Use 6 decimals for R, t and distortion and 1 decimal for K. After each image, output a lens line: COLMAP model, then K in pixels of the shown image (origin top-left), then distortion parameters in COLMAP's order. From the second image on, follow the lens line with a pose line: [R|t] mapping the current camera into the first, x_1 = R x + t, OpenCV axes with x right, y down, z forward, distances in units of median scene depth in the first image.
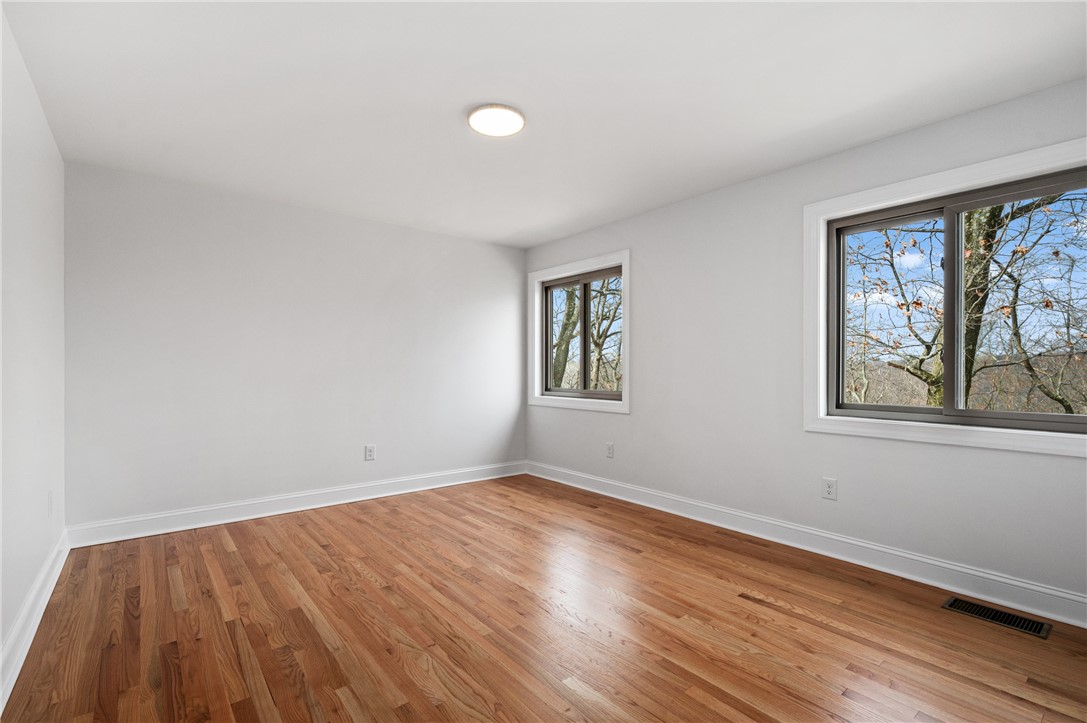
lens RADIAL K [[491.2, 0, 544.9], [0, 491.2, 363.9], [0, 0, 1]] dist [0.000255, 0.000188]
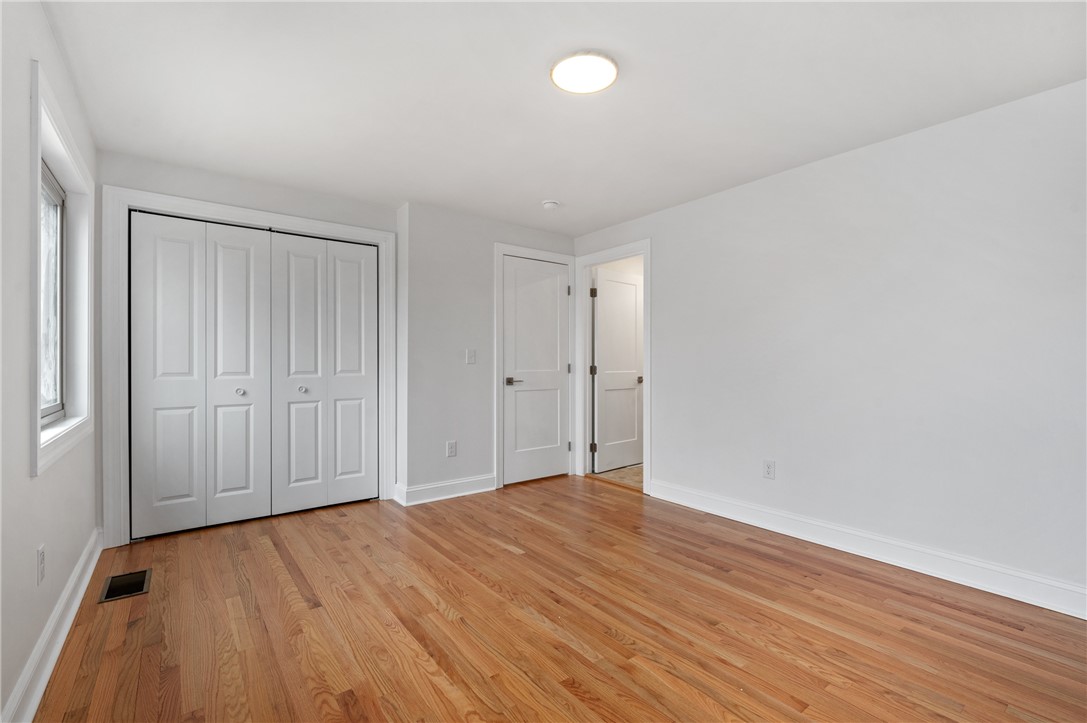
lens RADIAL K [[491.2, 0, 544.9], [0, 491.2, 363.9], [0, 0, 1]] dist [0.000255, 0.000188]
pose [[-0.999180, -0.001487, 0.040450, -0.069101], [-0.001944, 0.999935, -0.011247, 0.021032], [-0.040431, -0.011316, -0.999118, 1.950719]]
